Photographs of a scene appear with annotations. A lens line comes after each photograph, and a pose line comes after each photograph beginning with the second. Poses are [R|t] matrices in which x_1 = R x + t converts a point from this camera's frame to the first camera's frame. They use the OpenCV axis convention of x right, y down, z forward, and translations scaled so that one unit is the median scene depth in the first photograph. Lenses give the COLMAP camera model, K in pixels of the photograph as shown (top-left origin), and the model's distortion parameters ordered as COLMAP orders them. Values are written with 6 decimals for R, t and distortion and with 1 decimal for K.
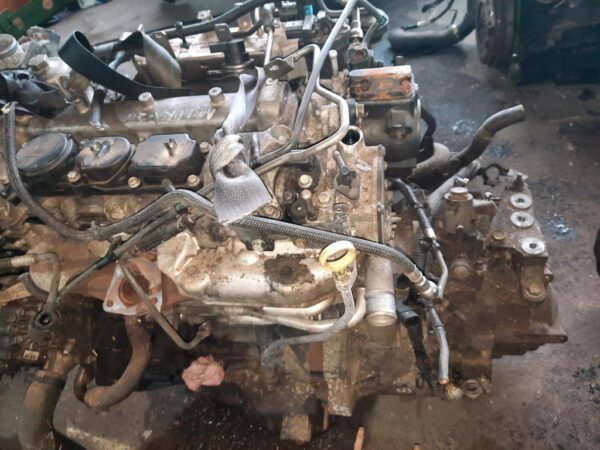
lens RADIAL K [[425.9, 0, 296.0], [0, 425.9, 227.6], [0, 0, 1]] dist [0.024497, -0.000856]
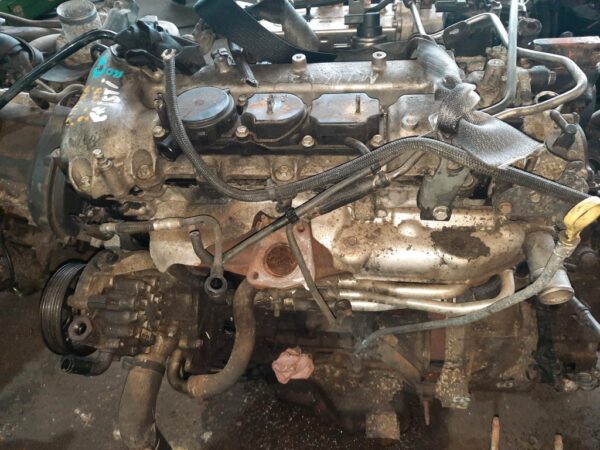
lens RADIAL K [[425.9, 0, 302.2], [0, 425.9, 224.6], [0, 0, 1]] dist [0.024497, -0.000856]
pose [[0.995539, 0.038345, 0.086202, -0.335781], [-0.034480, 0.998351, -0.045887, 0.085949], [-0.087820, 0.042710, 0.995220, 0.060095]]
